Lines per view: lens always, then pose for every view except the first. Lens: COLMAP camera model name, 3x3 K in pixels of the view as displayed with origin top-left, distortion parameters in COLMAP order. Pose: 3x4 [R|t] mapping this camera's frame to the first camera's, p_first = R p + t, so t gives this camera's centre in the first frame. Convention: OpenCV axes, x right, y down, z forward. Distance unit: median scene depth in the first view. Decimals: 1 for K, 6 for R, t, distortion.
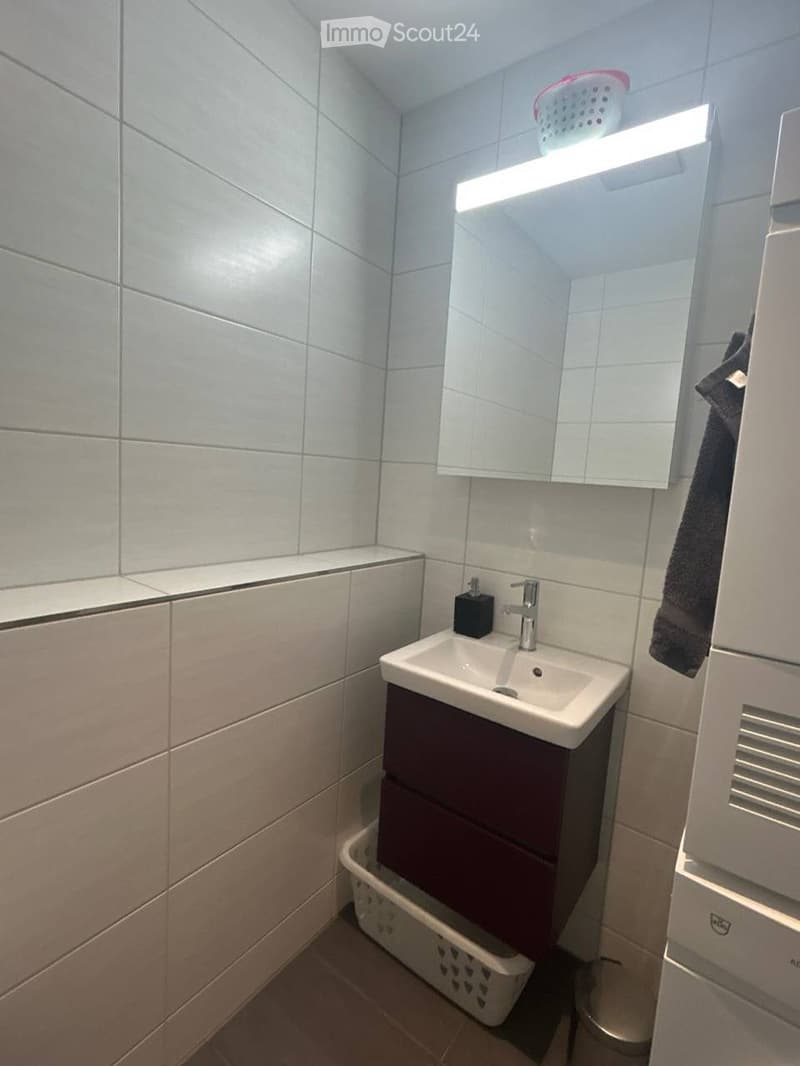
lens RADIAL K [[511.1, 0, 398.8], [0, 511.1, 533.8], [0, 0, 1]] dist [-0.001630, 0.001068]
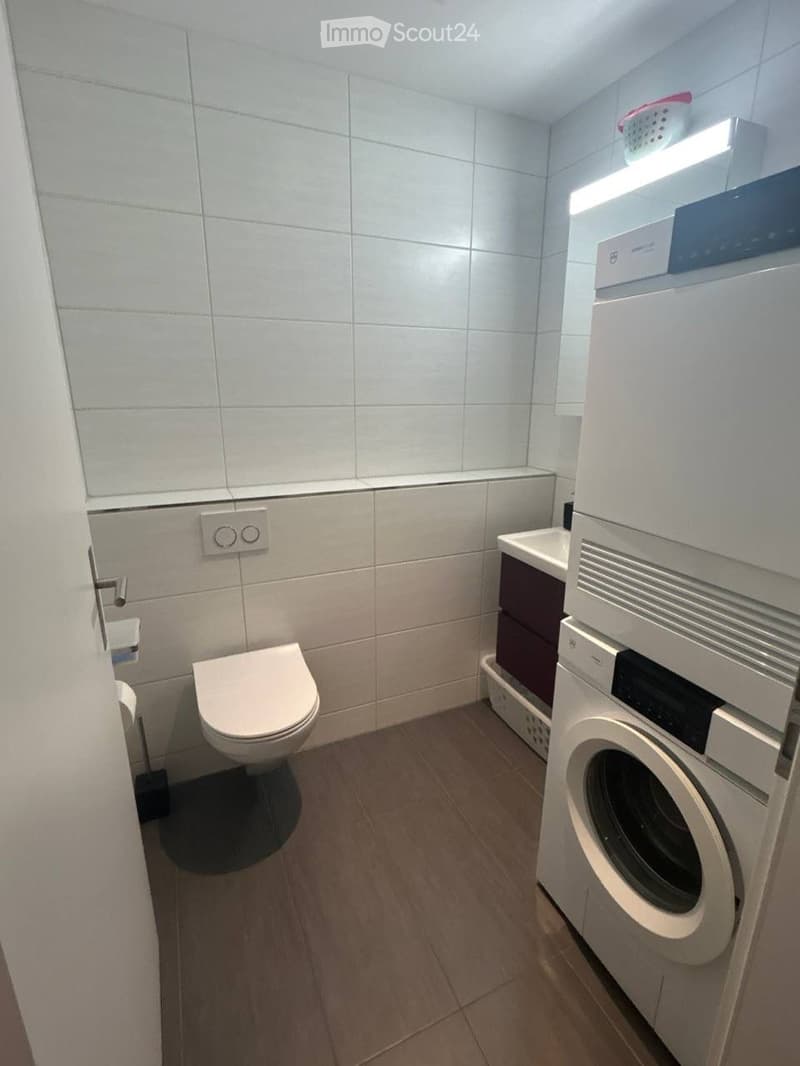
lens RADIAL K [[511.1, 0, 399.8], [0, 511.1, 539.2], [0, 0, 1]] dist [-0.001630, 0.001068]
pose [[0.871966, 0.080313, -0.482934, 0.469964], [-0.006497, 0.988264, 0.152620, 0.011181], [0.489523, -0.129942, 0.862254, -0.524442]]
